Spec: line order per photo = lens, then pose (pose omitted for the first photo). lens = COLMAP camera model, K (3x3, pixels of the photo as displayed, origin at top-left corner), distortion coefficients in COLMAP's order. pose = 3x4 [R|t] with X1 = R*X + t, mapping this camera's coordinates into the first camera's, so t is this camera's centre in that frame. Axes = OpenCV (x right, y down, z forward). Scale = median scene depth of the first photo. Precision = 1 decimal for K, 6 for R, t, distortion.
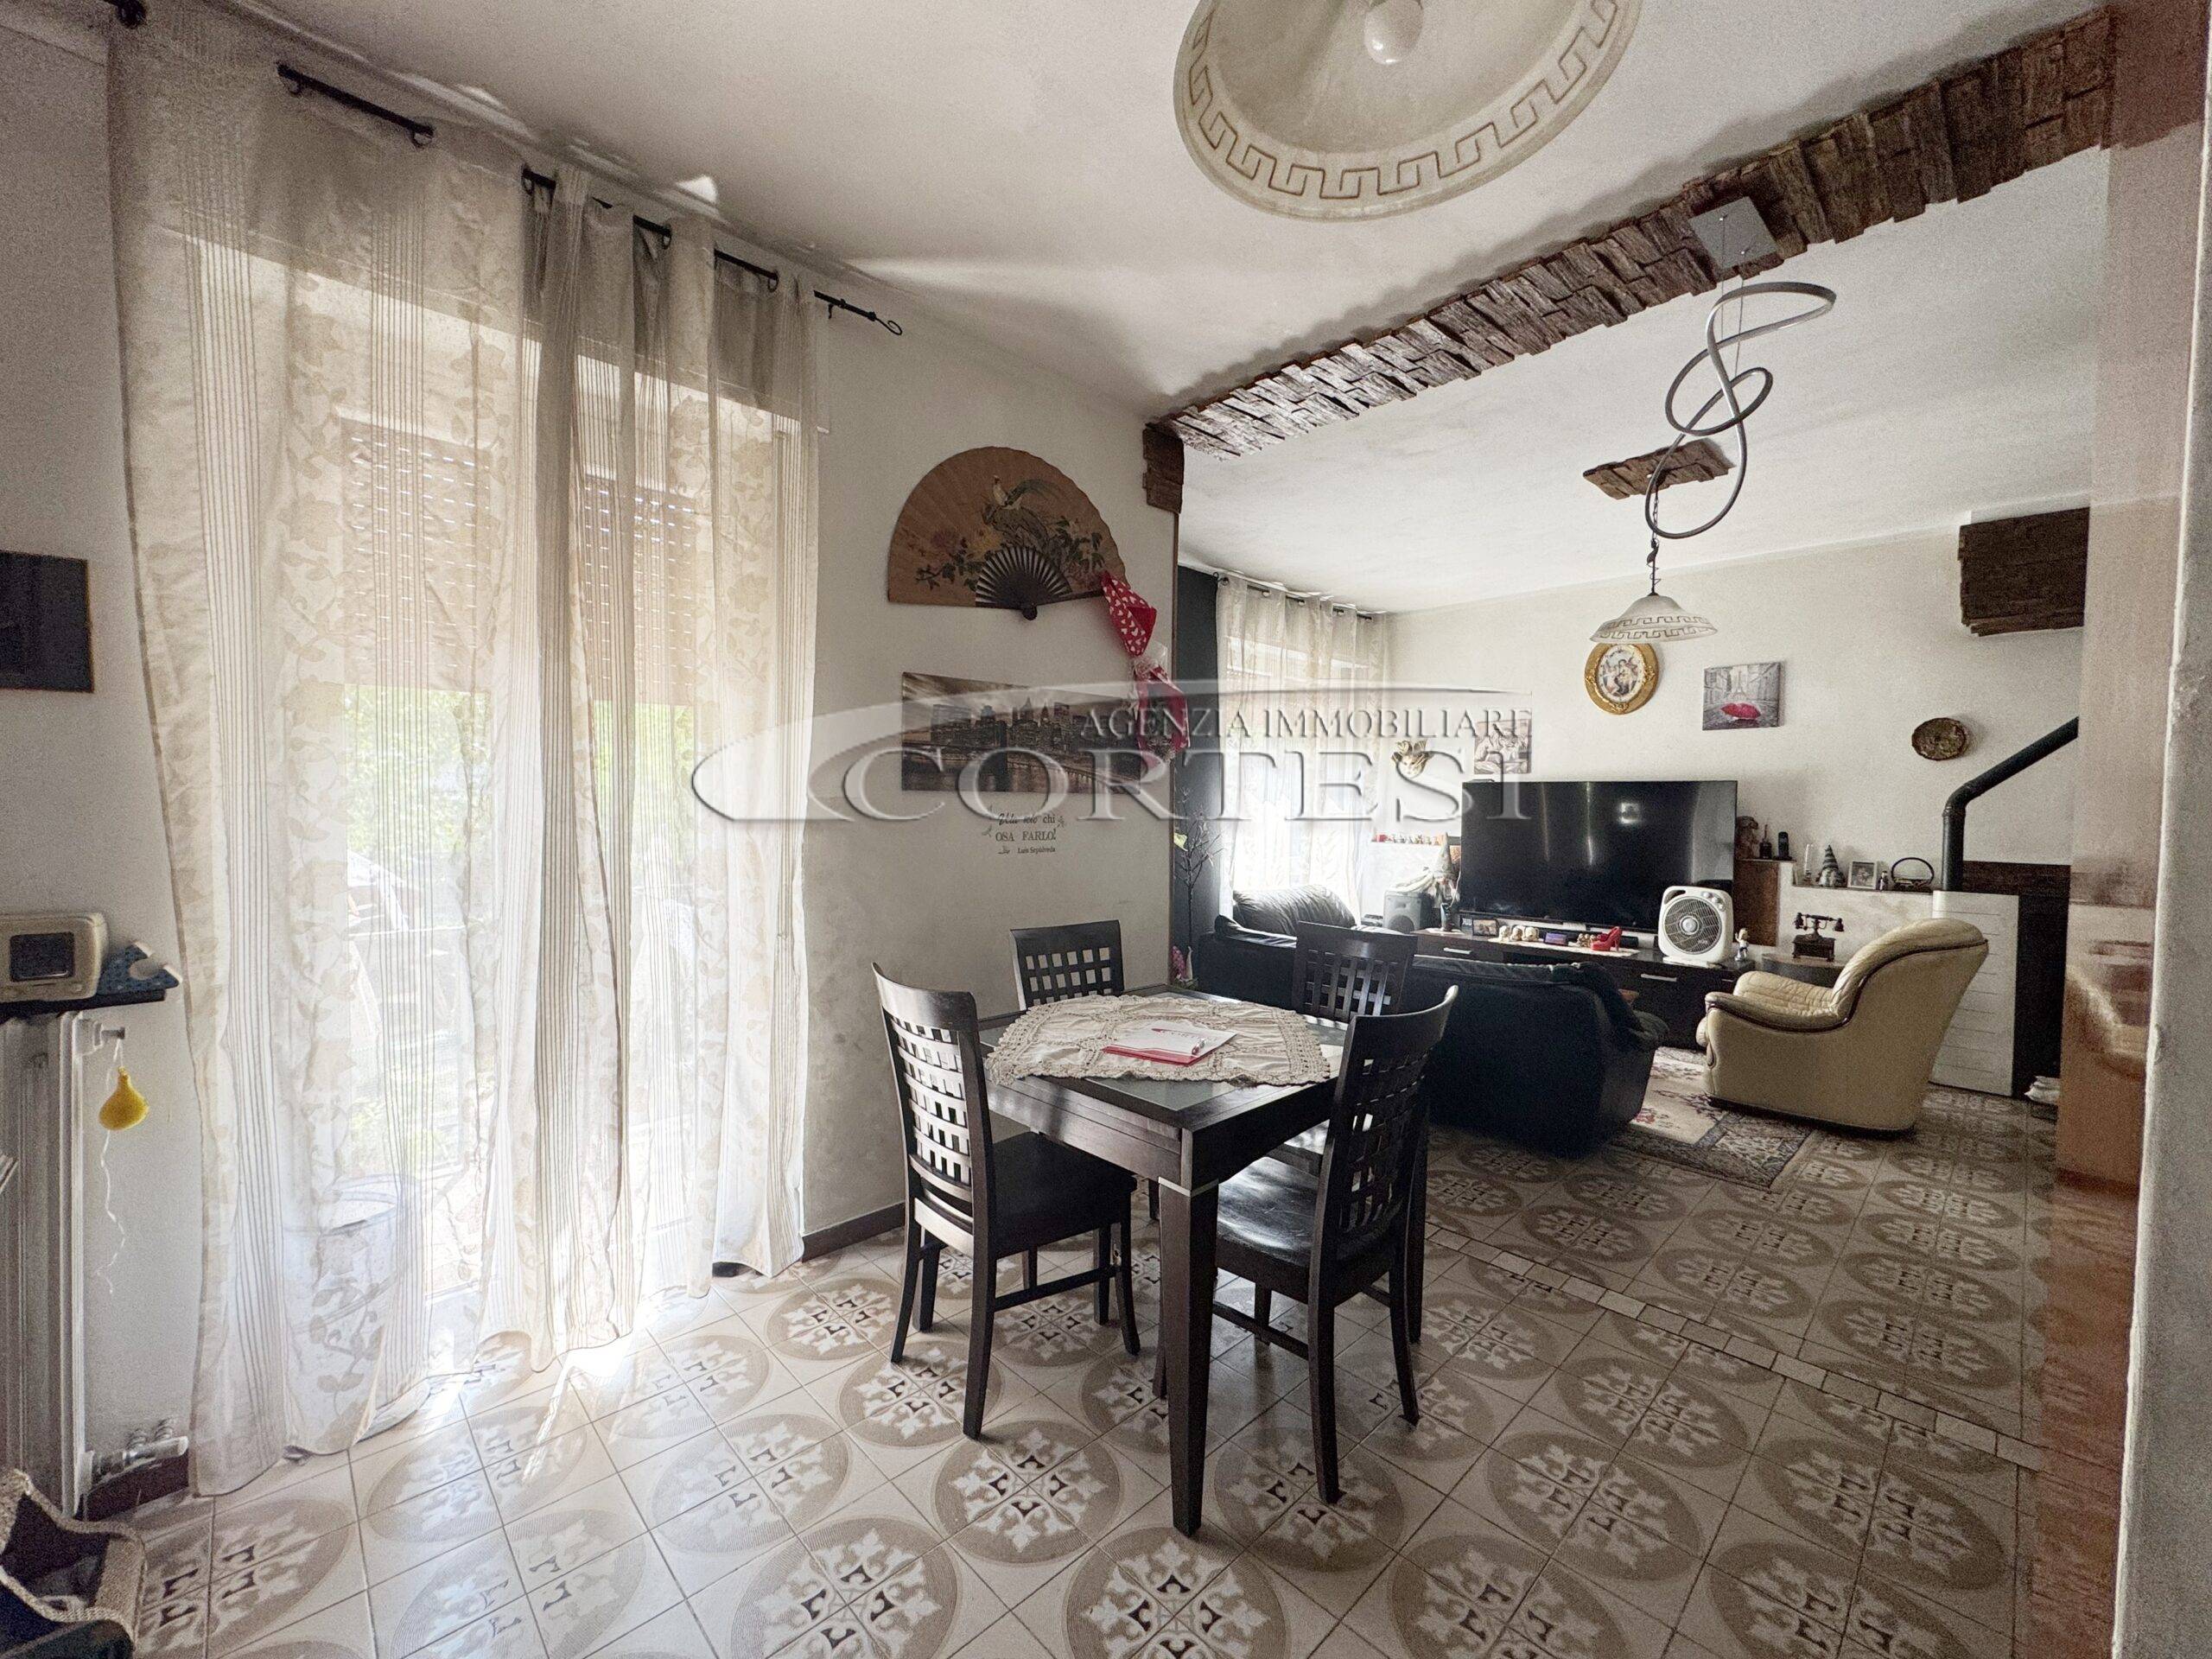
lens RADIAL K [[894.8, 0, 1105.3], [0, 894.8, 827.5], [0, 0, 1]] dist [-0.001674, -0.000071]
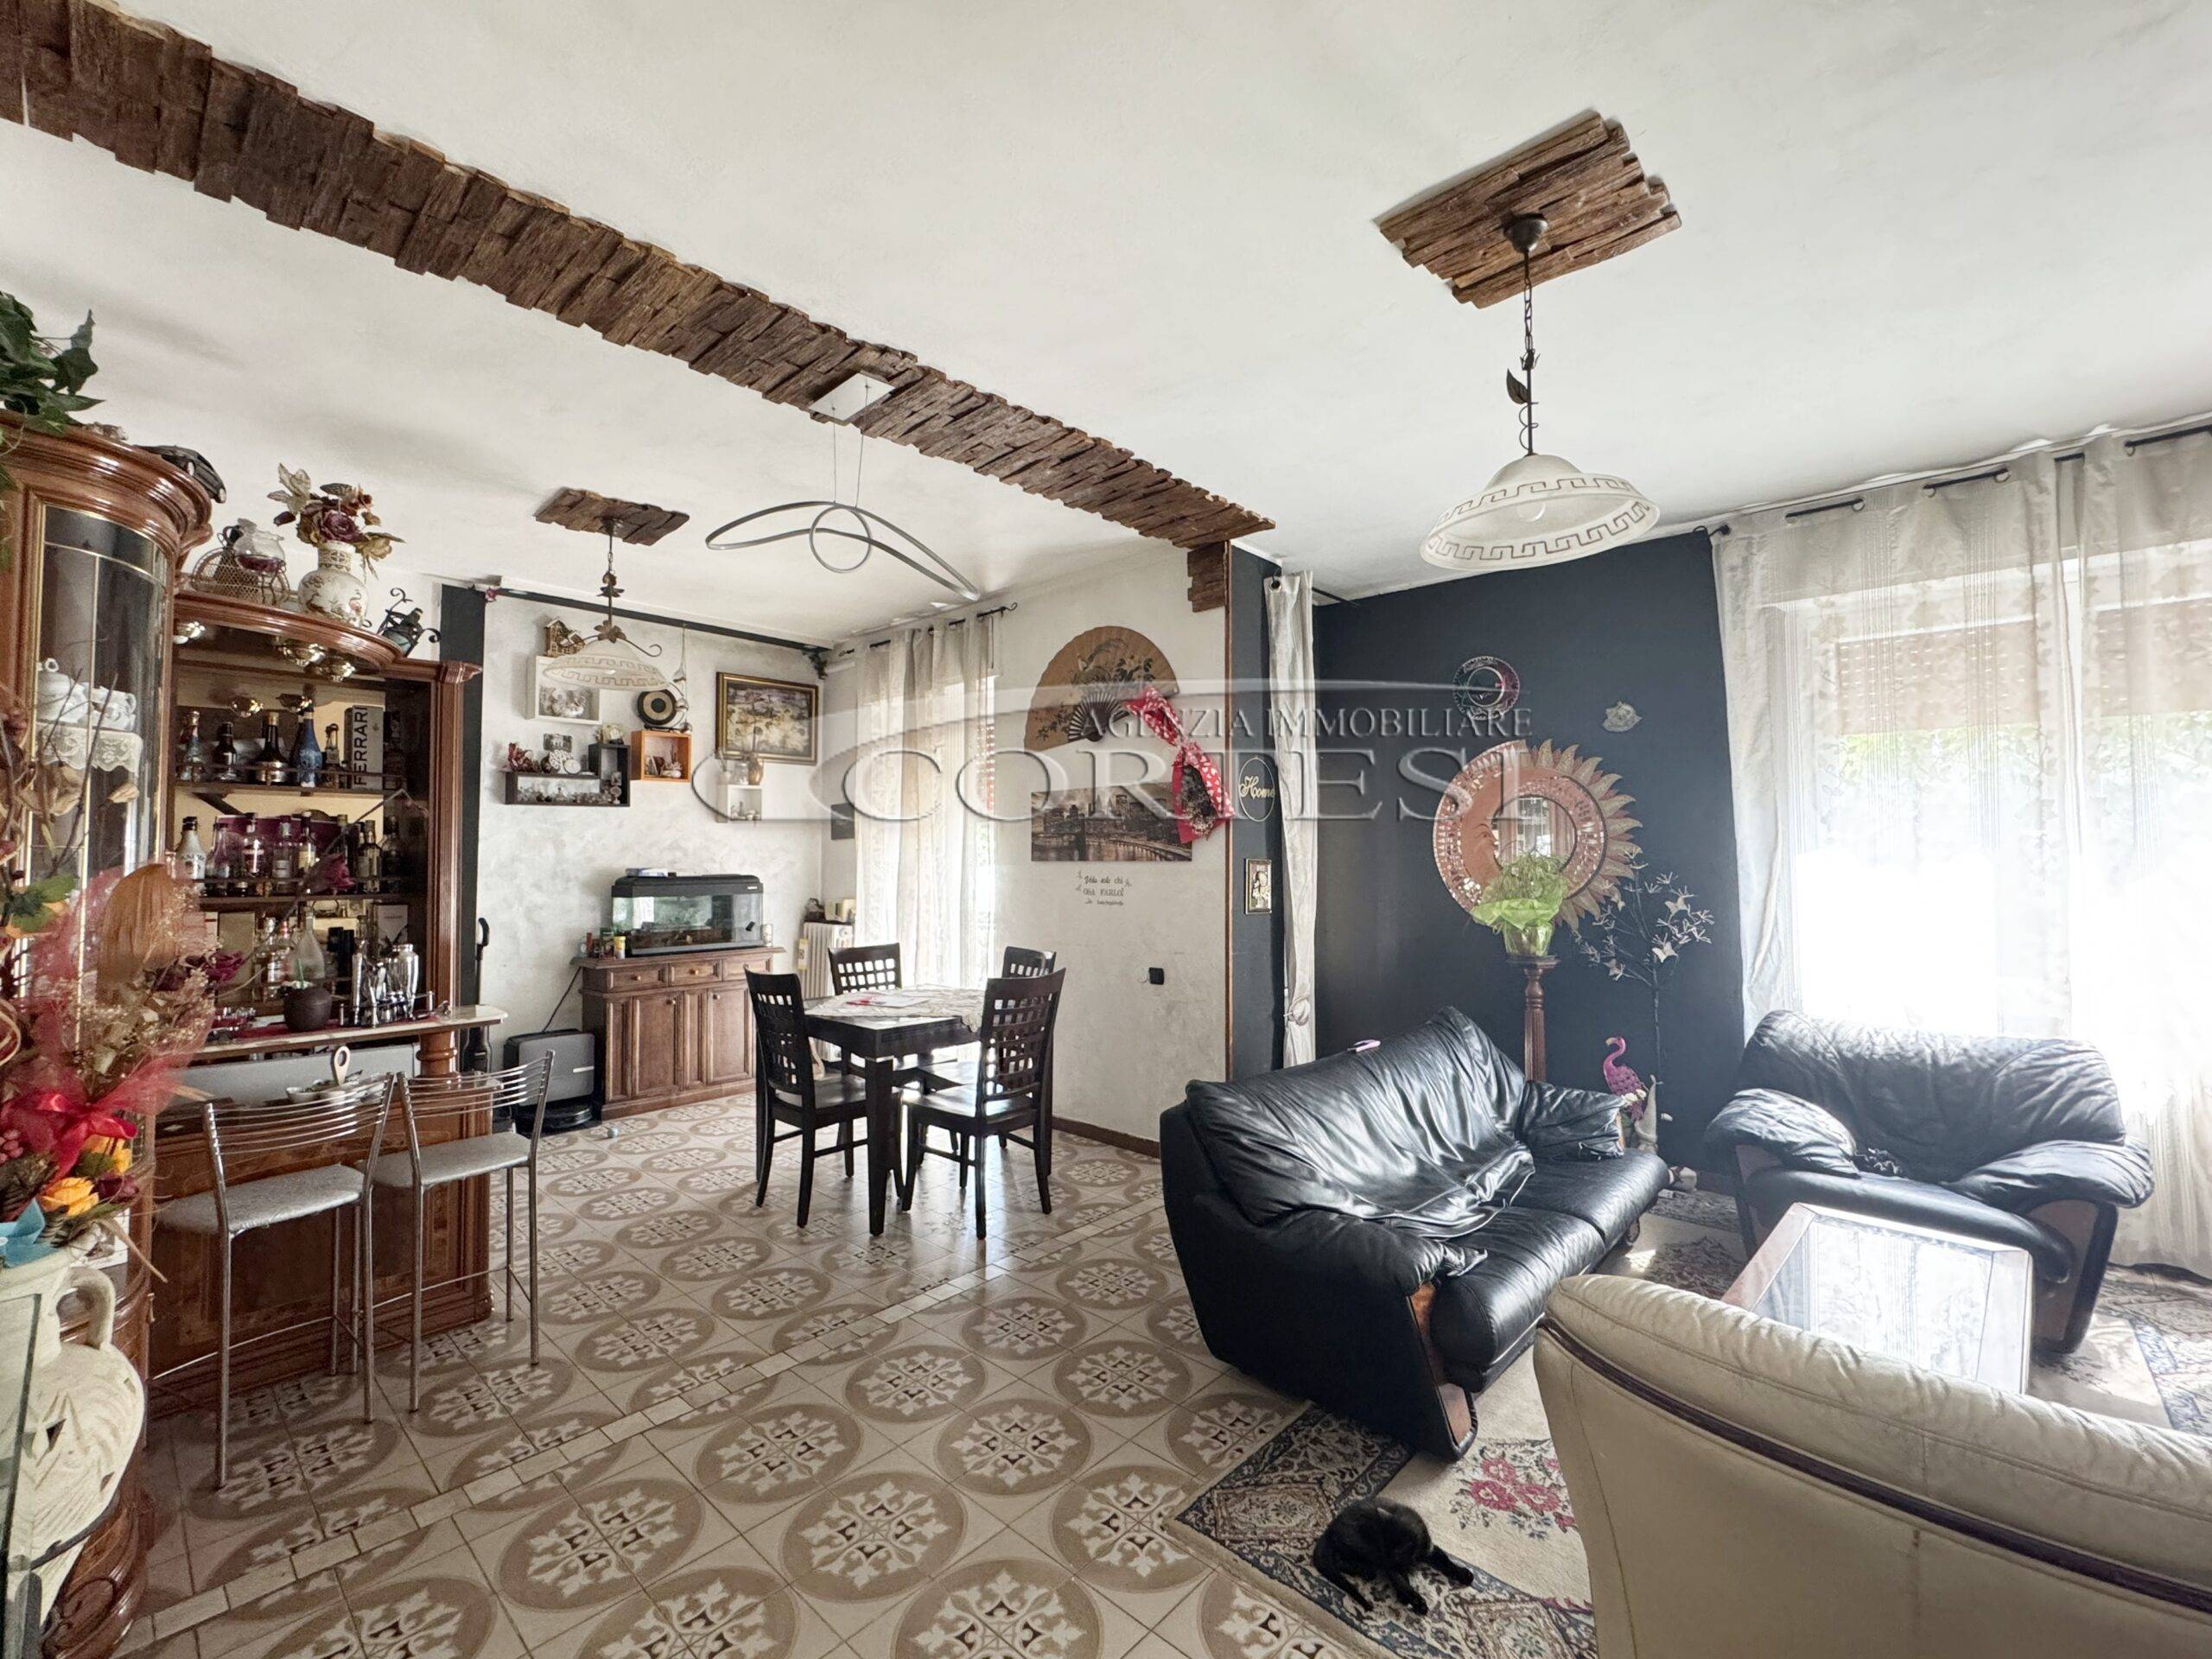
lens RADIAL K [[937.6, 0, 1100.7], [0, 937.6, 827.5], [0, 0, 1]] dist [0.001903, 0.000077]
pose [[0.060911, -0.044724, -0.997141, 1.207676], [-0.027839, 0.998531, -0.046487, -0.020380], [0.997755, 0.030591, 0.059577, 0.787080]]
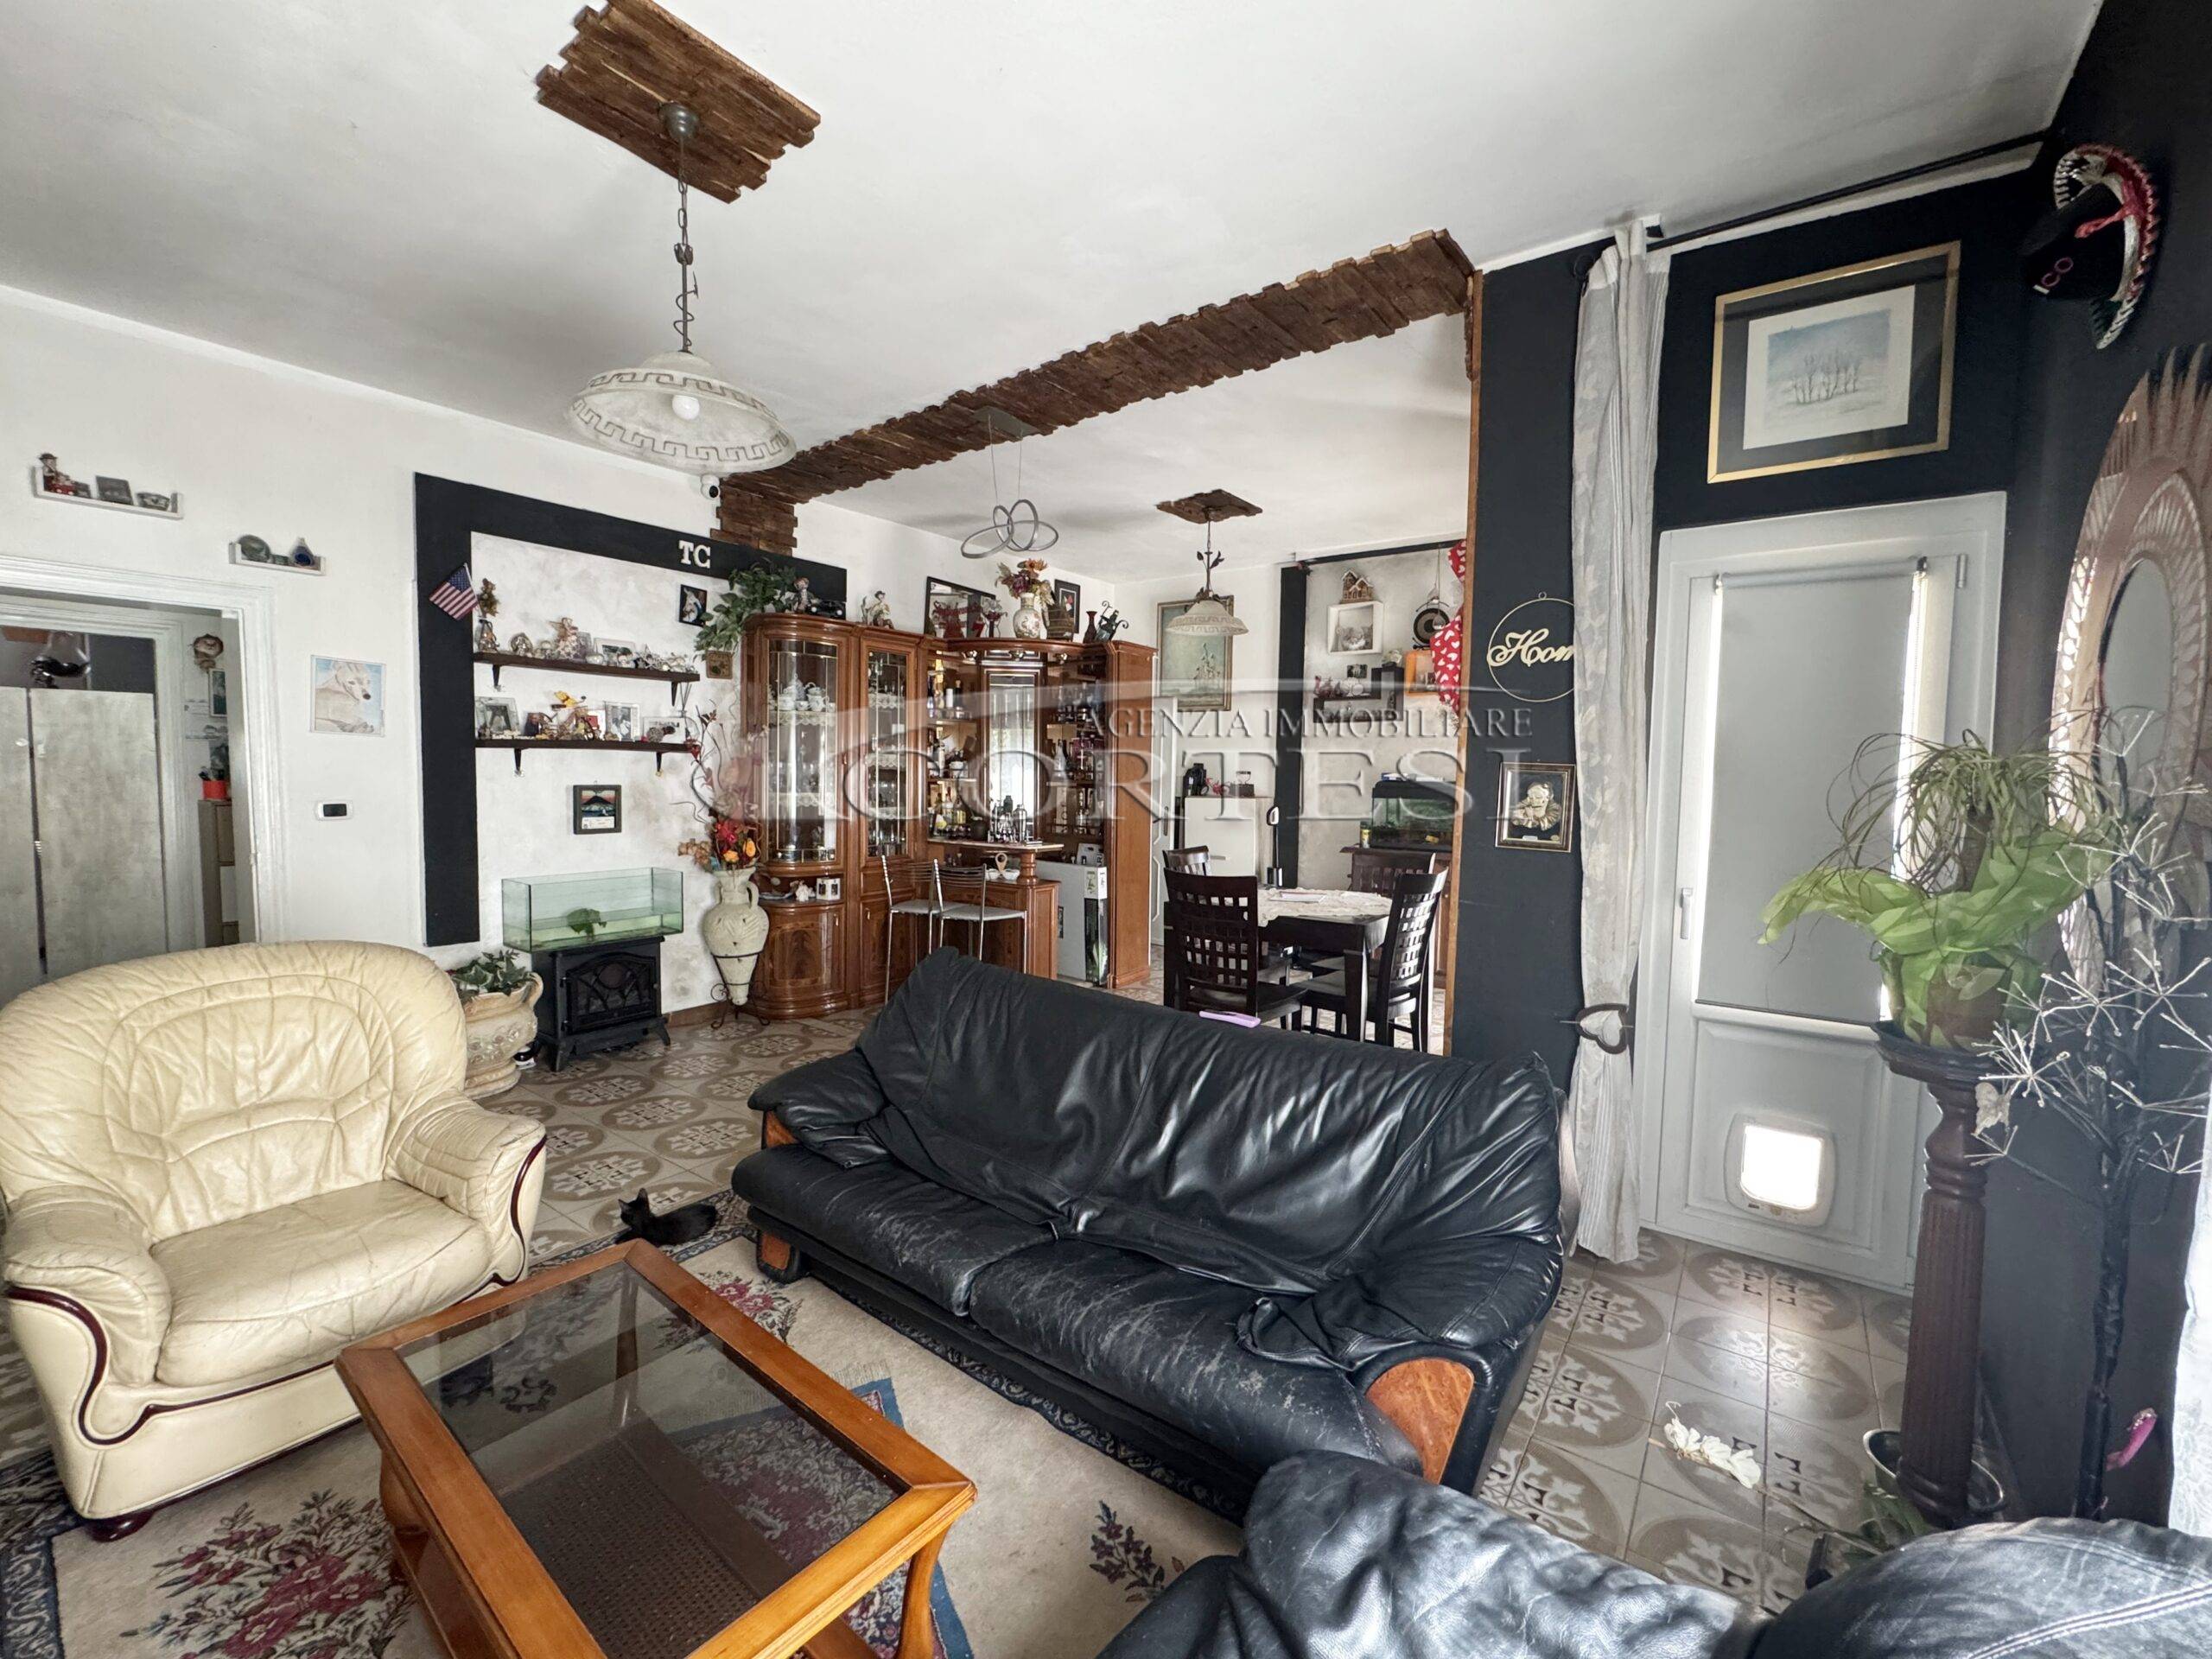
lens RADIAL K [[921.8, 0, 1104.1], [0, 921.8, 825.7], [0, 0, 1]] dist [0.000157, 0.000100]
pose [[-0.985251, -0.014352, -0.170514, 0.496026], [-0.030523, 0.995236, 0.092596, -0.048926], [0.168372, 0.096435, -0.980995, 1.717696]]
